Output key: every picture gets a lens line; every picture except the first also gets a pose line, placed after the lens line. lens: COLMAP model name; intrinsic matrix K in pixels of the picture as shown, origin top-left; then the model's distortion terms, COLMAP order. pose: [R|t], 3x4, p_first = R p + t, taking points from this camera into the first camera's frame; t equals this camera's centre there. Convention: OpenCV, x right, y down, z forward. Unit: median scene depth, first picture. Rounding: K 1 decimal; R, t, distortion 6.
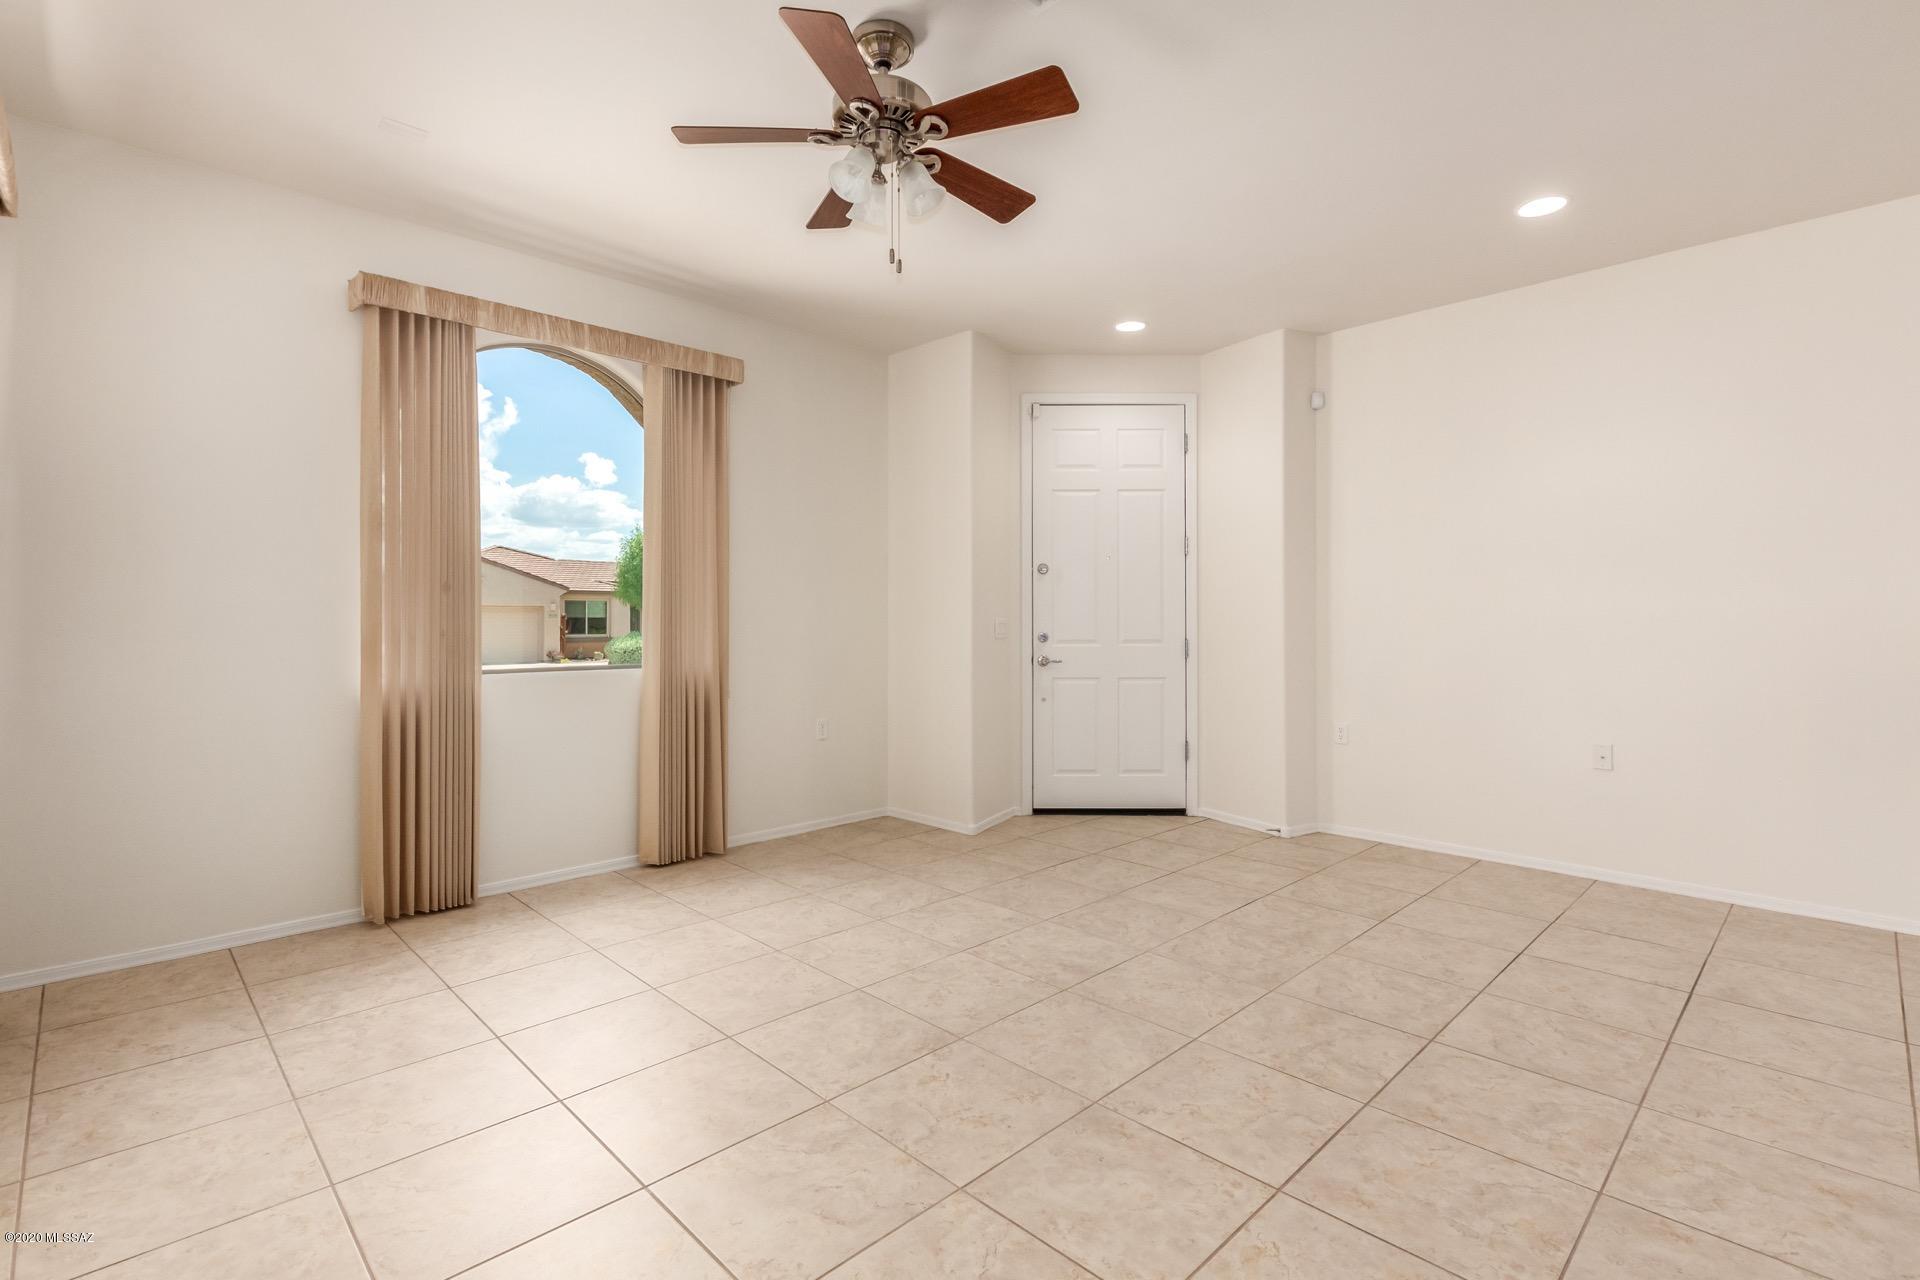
lens RADIAL K [[887.0, 0, 955.1], [0, 887.0, 632.2], [0, 0, 1]] dist [0.000194, -0.001101]
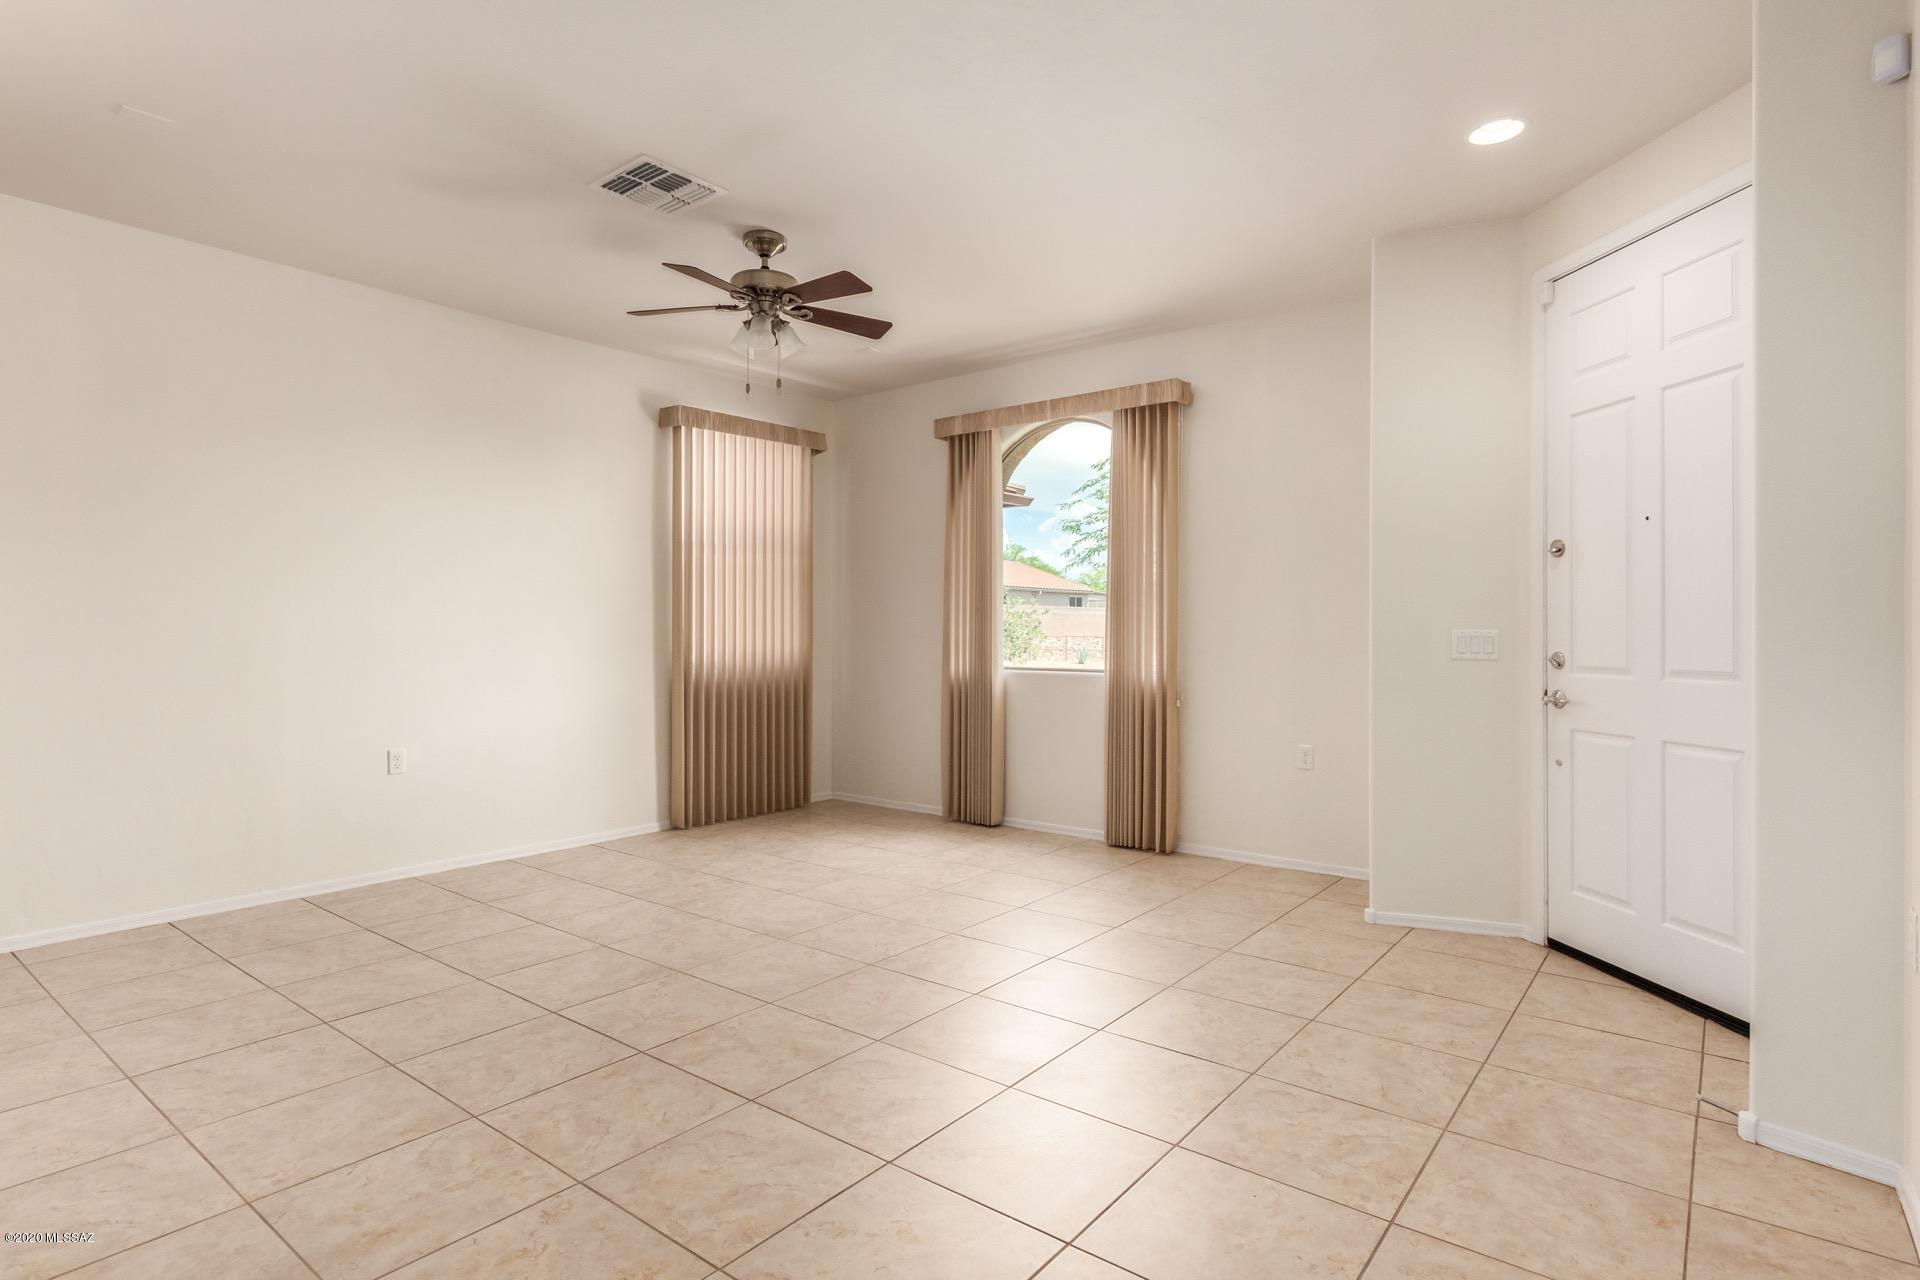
lens RADIAL K [[989.0, 0, 944.4], [0, 989.0, 645.2], [0, 0, 1]] dist [0.012211, -0.000122]
pose [[0.121504, 0.014184, -0.992490, 1.300058], [-0.015313, 0.999806, 0.012414, -0.012066], [0.992473, 0.013690, 0.121698, 0.895067]]
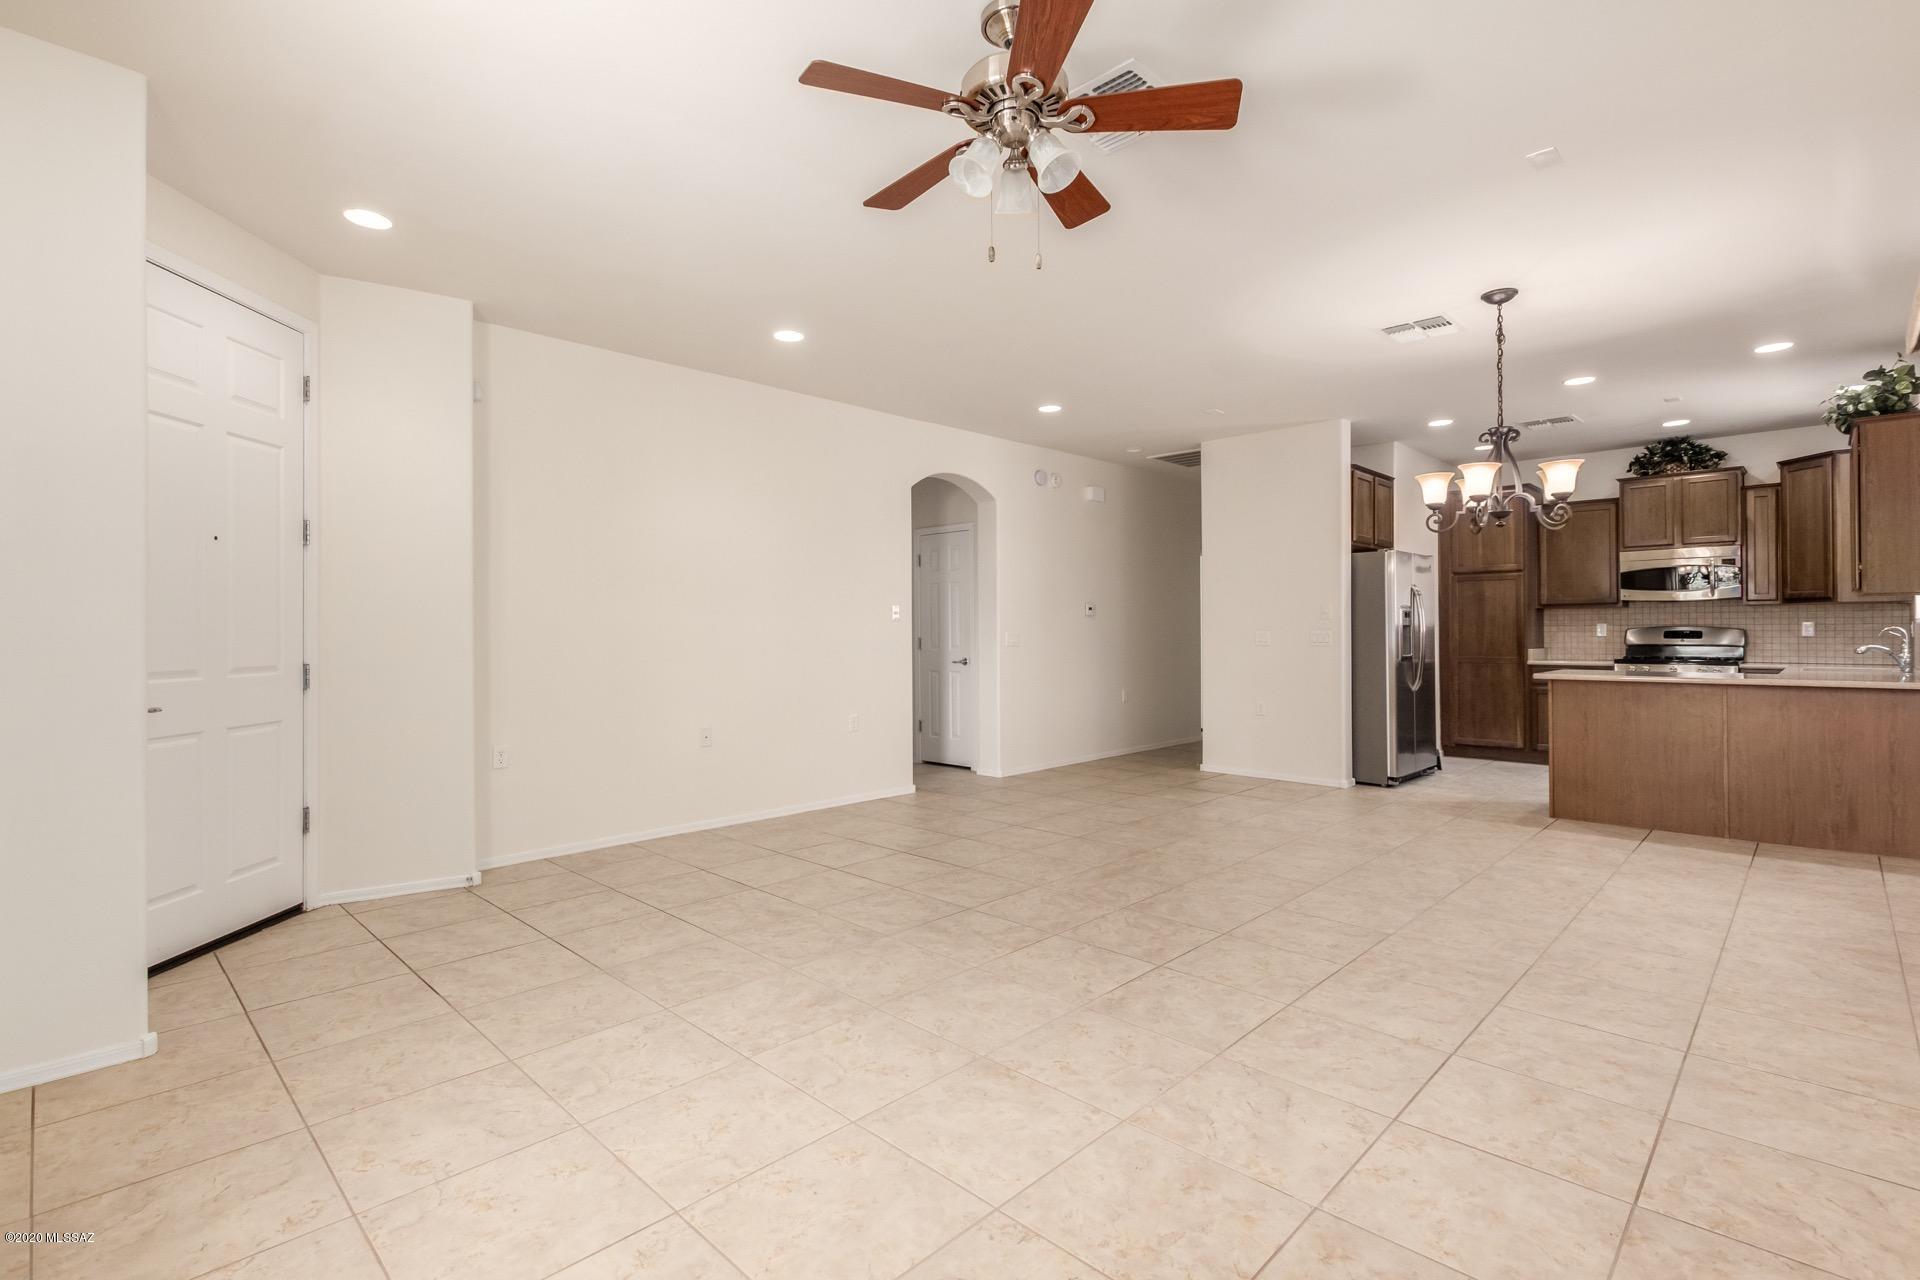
lens RADIAL K [[890.4, 0, 946.2], [0, 890.4, 628.2], [0, 0, 1]] dist [0.002180, -0.000622]
pose [[-0.018228, 0.004720, 0.999823, -0.838632], [0.018673, 0.999816, -0.004380, -0.014295], [-0.999659, 0.018590, -0.018313, 0.890036]]
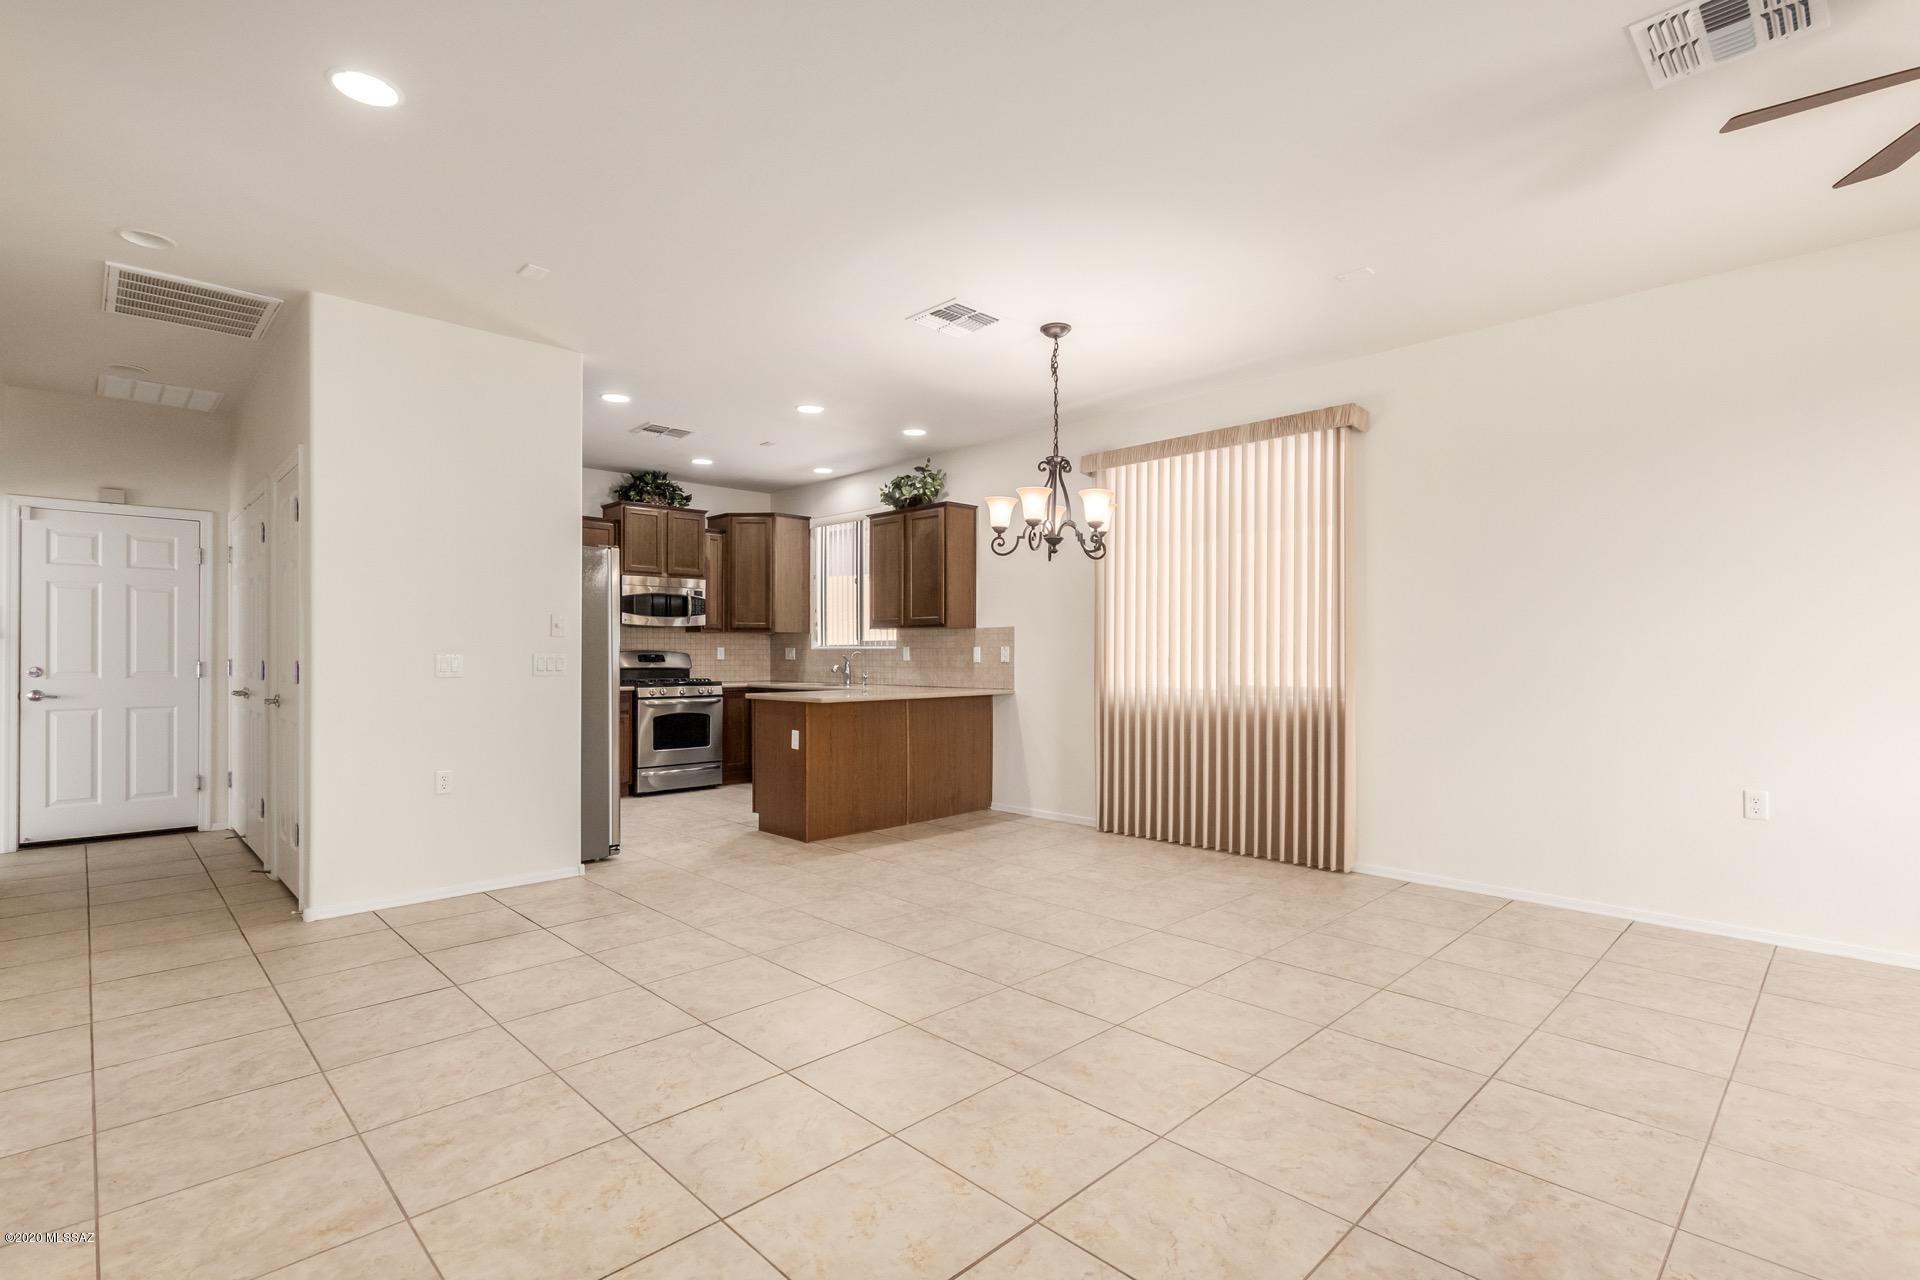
lens RADIAL K [[896.8, 0, 962.8], [0, 896.8, 652.2], [0, 0, 1]] dist [-0.000263, -0.000638]
pose [[-0.999997, 0.000111, -0.002370, 0.727440], [0.000080, 0.999915, 0.013042, -0.021723], [0.002371, 0.013042, -0.999912, 1.461233]]
